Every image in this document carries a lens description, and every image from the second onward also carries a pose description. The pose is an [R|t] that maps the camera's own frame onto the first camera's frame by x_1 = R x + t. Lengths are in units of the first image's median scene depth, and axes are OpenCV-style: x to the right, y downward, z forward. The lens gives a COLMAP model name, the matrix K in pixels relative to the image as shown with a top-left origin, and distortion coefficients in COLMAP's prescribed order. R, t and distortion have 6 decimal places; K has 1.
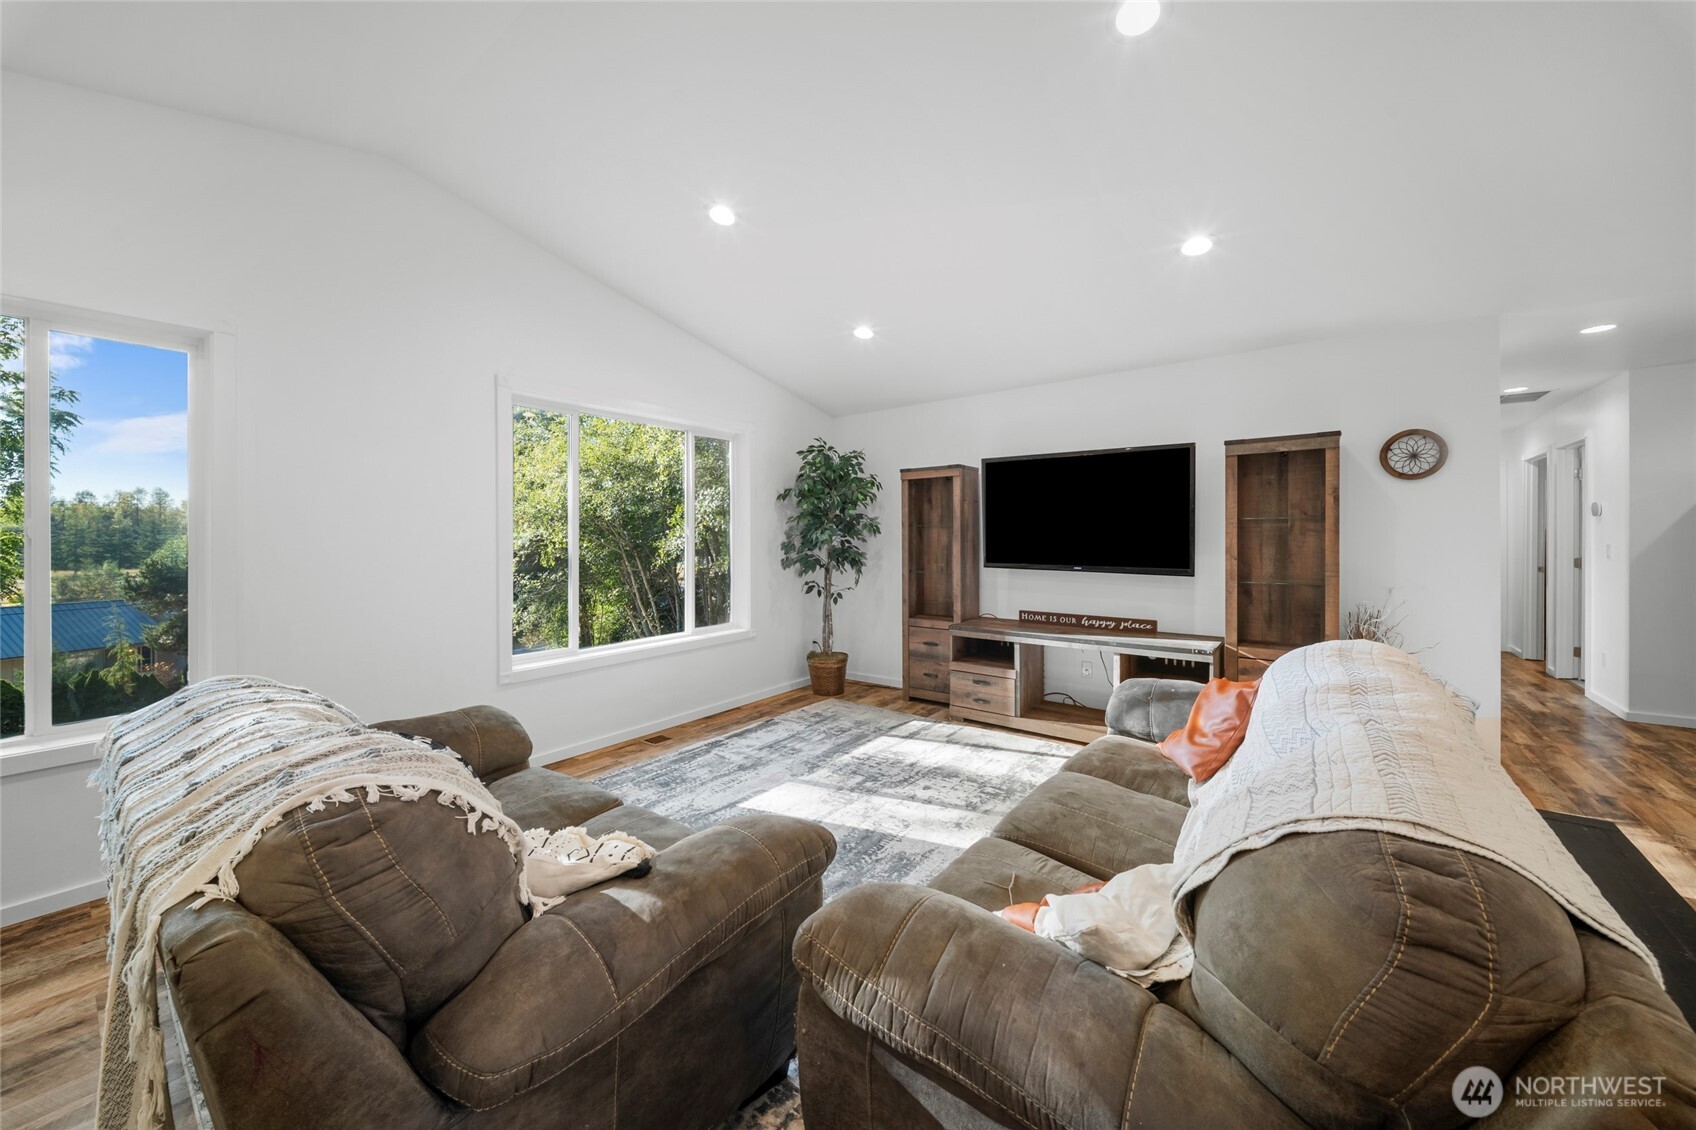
lens RADIAL K [[622.3, 0, 840.5], [0, 622.3, 547.7], [0, 0, 1]] dist [0.000553, -0.000623]
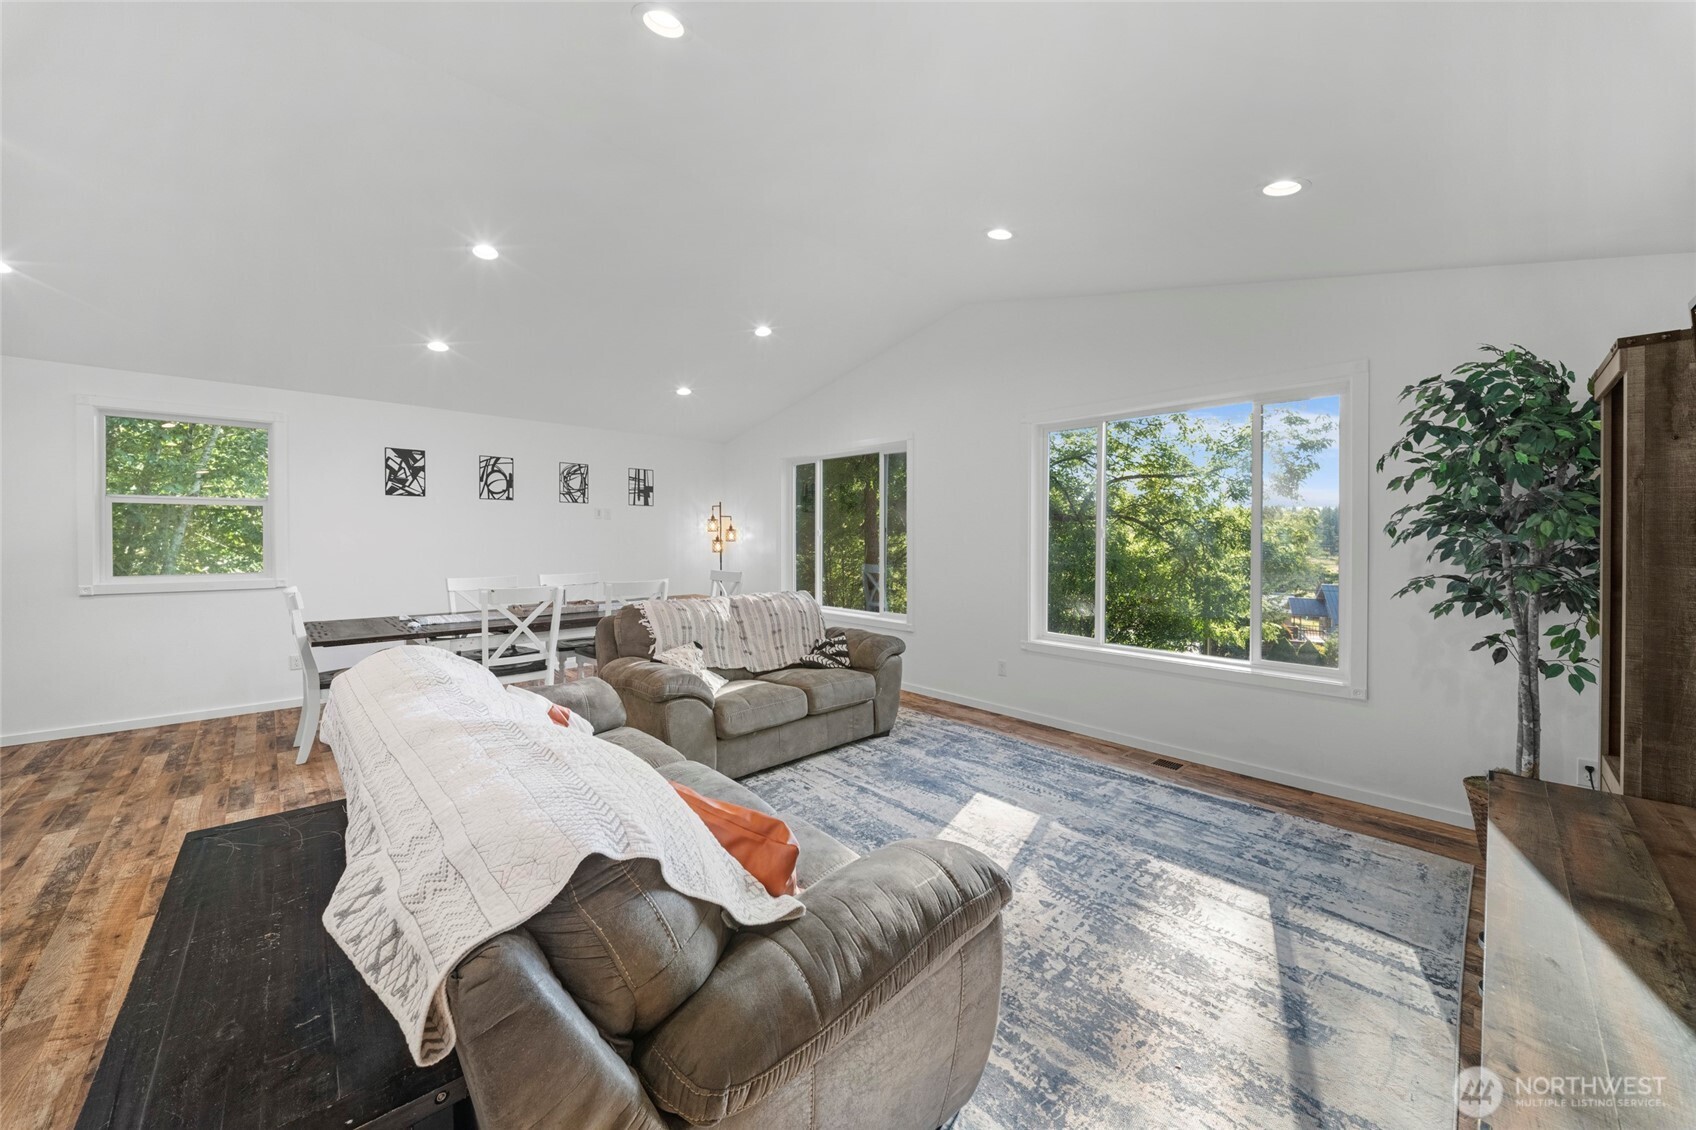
lens RADIAL K [[622.3, 0, 824.4], [0, 622.3, 532.6], [0, 0, 1]] dist [0.000553, -0.000623]
pose [[-0.188986, 0.007539, -0.981951, 0.726694], [-0.018441, 0.999767, 0.011225, -0.026040], [0.981807, 0.020229, -0.188803, 0.740479]]
